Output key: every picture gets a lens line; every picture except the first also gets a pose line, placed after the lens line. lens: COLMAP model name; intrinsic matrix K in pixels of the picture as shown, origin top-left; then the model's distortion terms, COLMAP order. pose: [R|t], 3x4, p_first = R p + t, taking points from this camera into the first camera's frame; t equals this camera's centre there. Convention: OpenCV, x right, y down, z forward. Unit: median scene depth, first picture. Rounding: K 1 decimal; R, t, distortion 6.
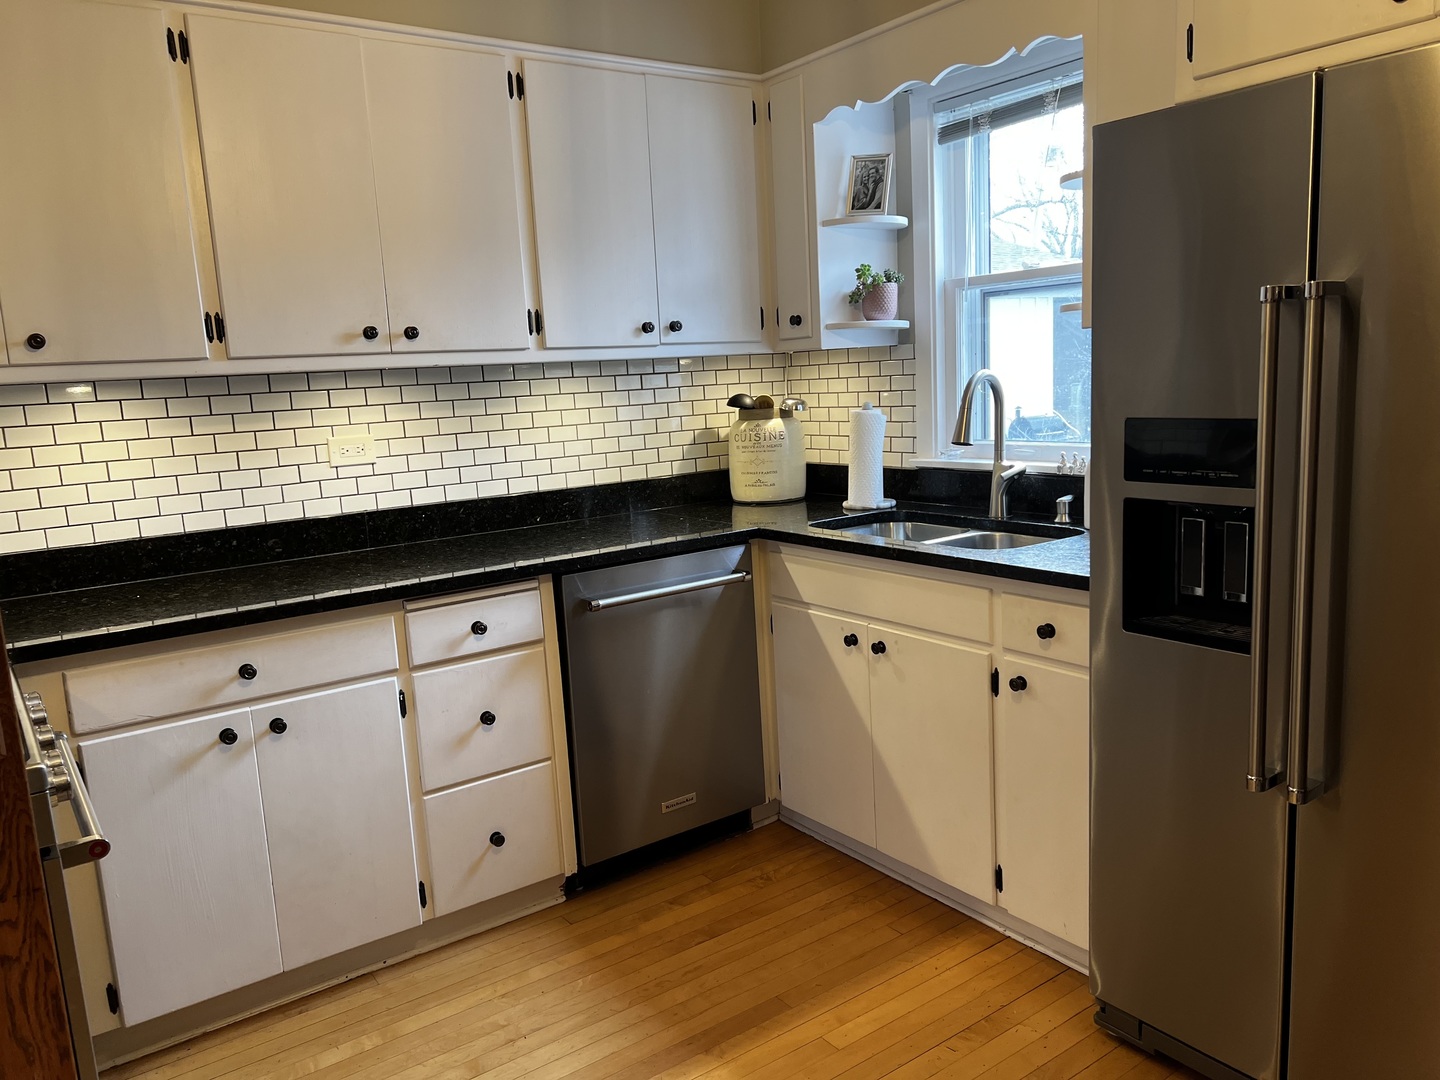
lens RADIAL K [[1079.1, 0, 725.9], [0, 1079.1, 544.5], [0, 0, 1]] dist [0.038506, -0.041947]
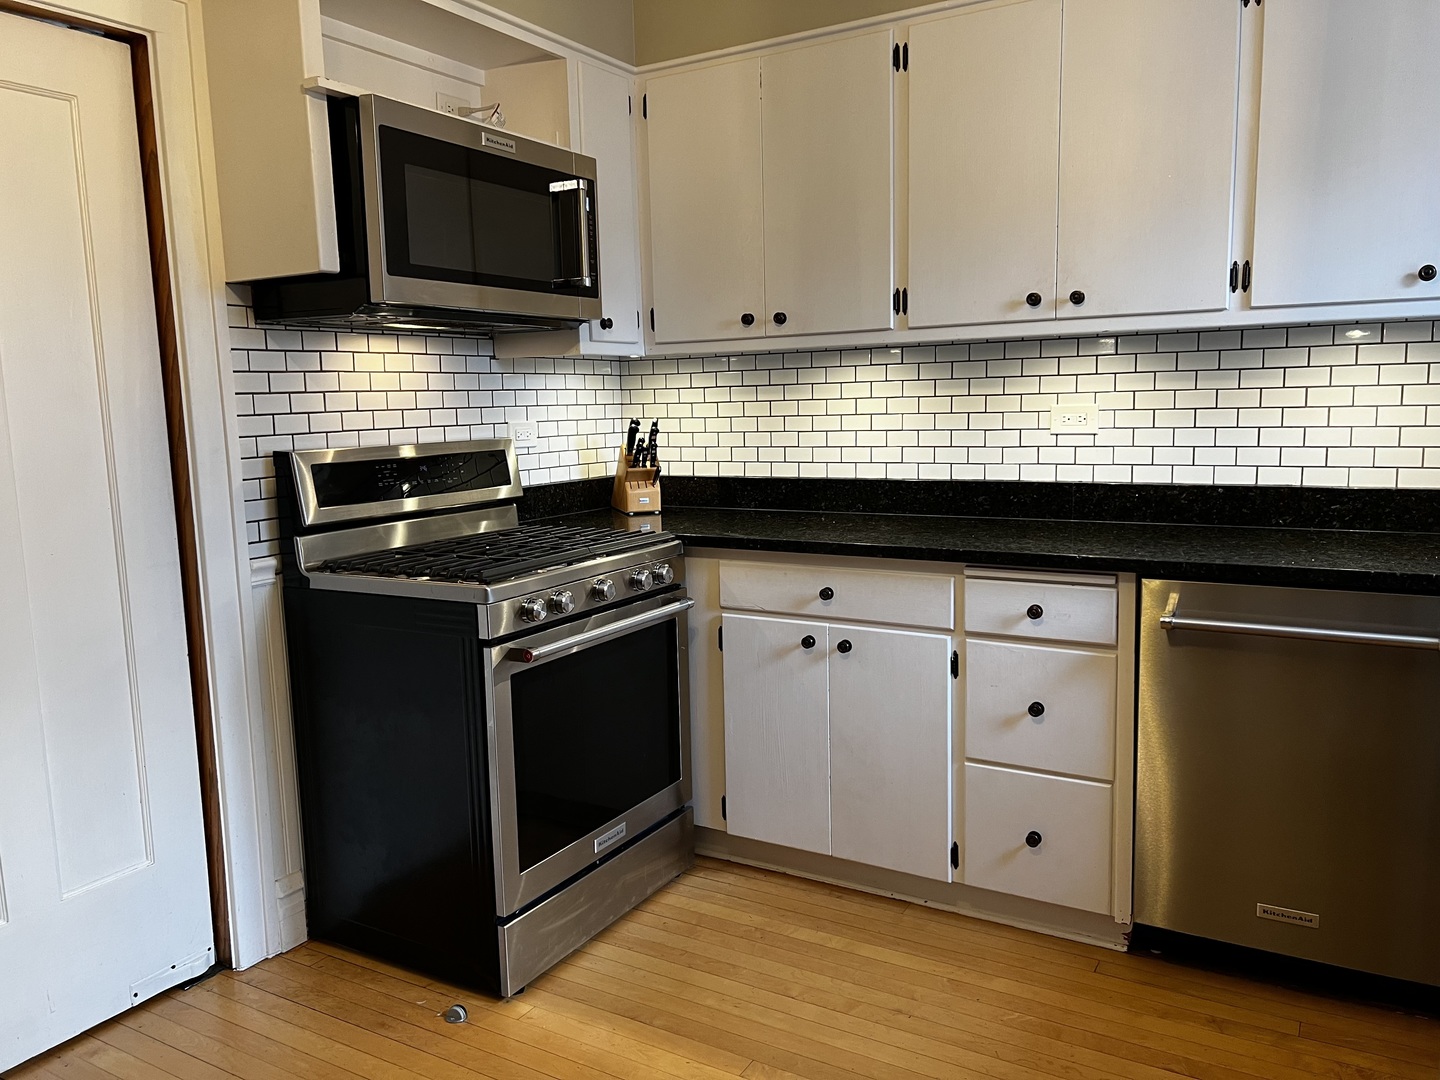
lens RADIAL K [[1079.1, 0, 724.0], [0, 1079.1, 541.9], [0, 0, 1]] dist [0.038506, -0.041947]
pose [[0.395021, 0.164980, -0.903737, 0.483730], [-0.142773, 0.982815, 0.117010, -0.051699], [0.907510, 0.082808, 0.411787, 0.345735]]
